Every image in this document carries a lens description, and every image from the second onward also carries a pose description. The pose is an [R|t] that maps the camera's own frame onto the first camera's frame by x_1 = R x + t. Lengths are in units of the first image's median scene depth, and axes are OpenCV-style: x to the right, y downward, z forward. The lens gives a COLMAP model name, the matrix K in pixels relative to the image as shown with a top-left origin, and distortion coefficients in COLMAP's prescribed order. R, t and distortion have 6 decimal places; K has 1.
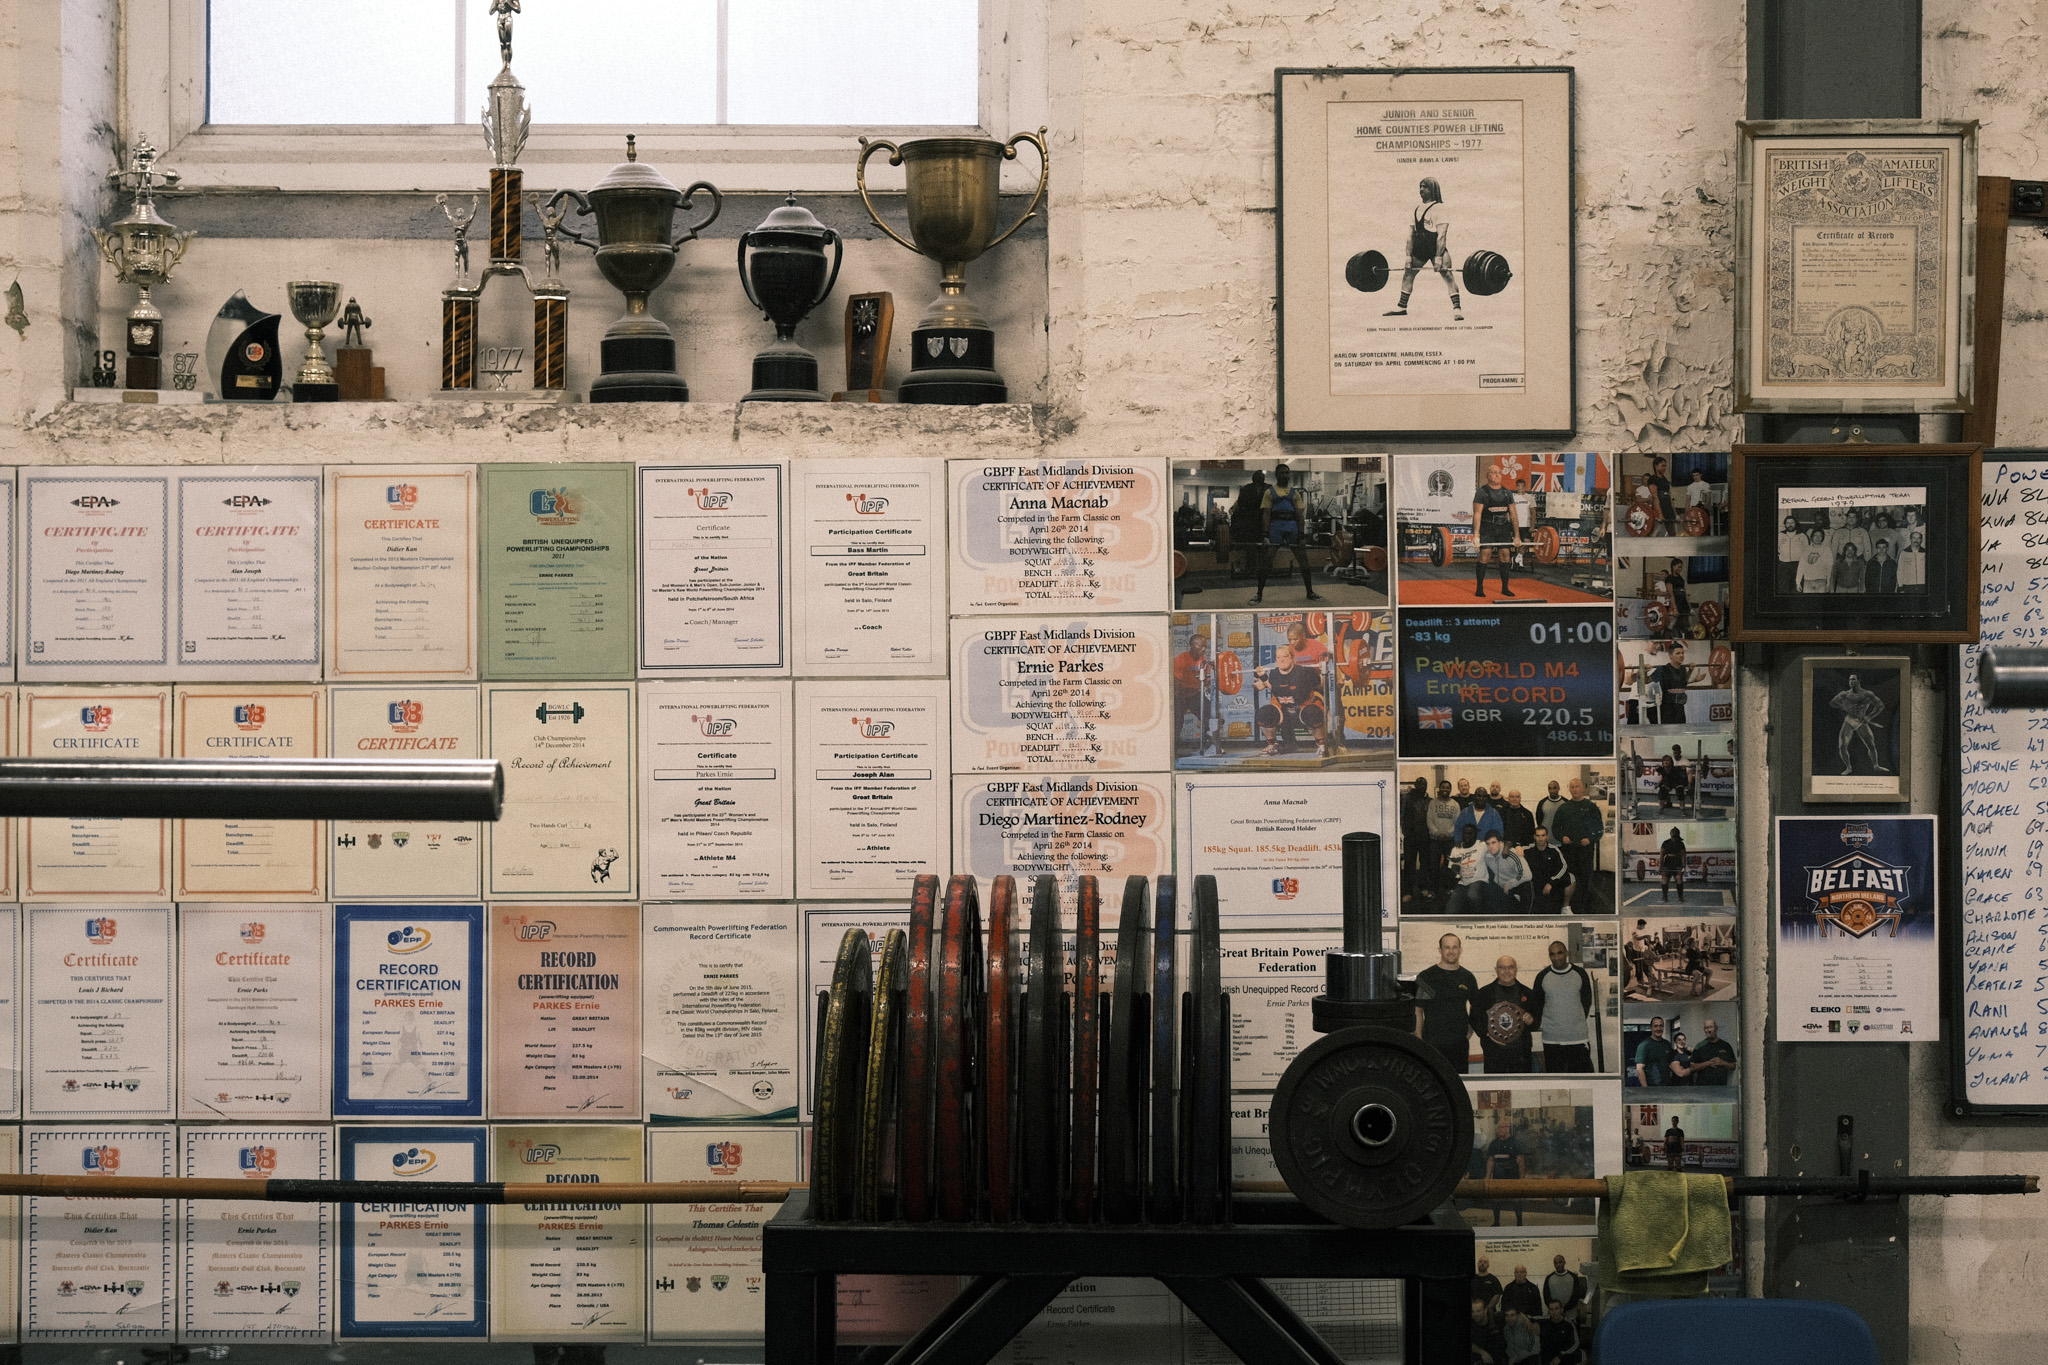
lens RADIAL K [[3369.3, 0, 1024.0], [0, 3369.3, 682.5], [0, 0, 1]] dist [0.093339, 0.201866]
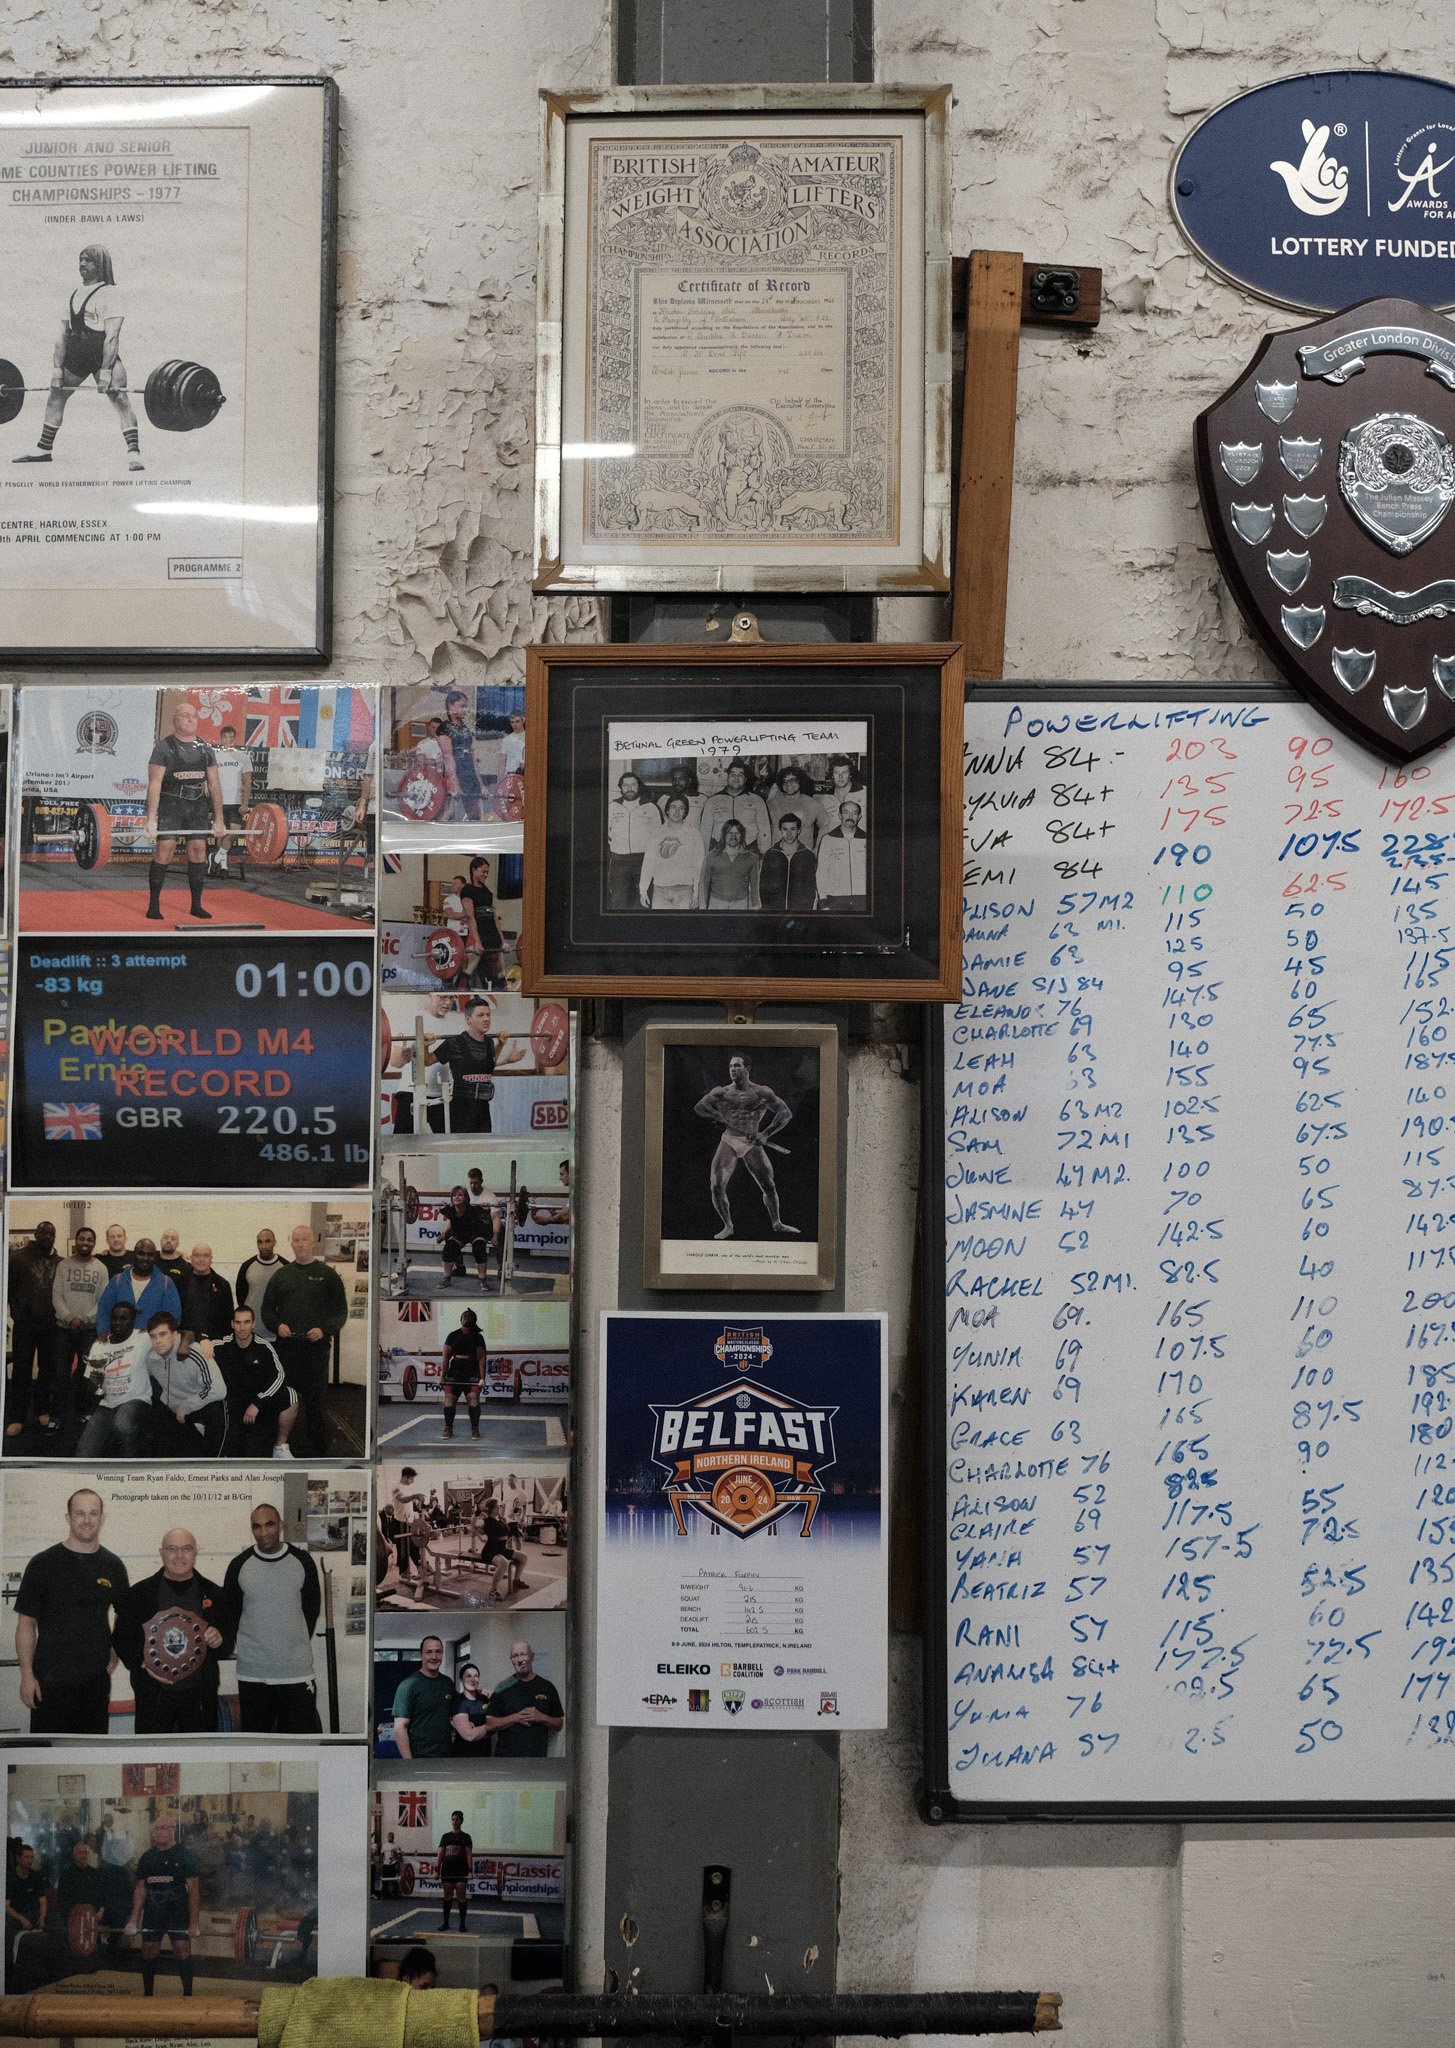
lens RADIAL K [[1449.5, 0, 695.8], [0, 1449.5, 959.1], [0, 0, 1]] dist [-0.004573, 0.001347]
pose [[0.999870, 0.004502, -0.015481, 0.235982], [-0.005087, 0.999267, -0.037949, -0.009016], [0.015299, 0.038023, 0.999160, 0.745534]]
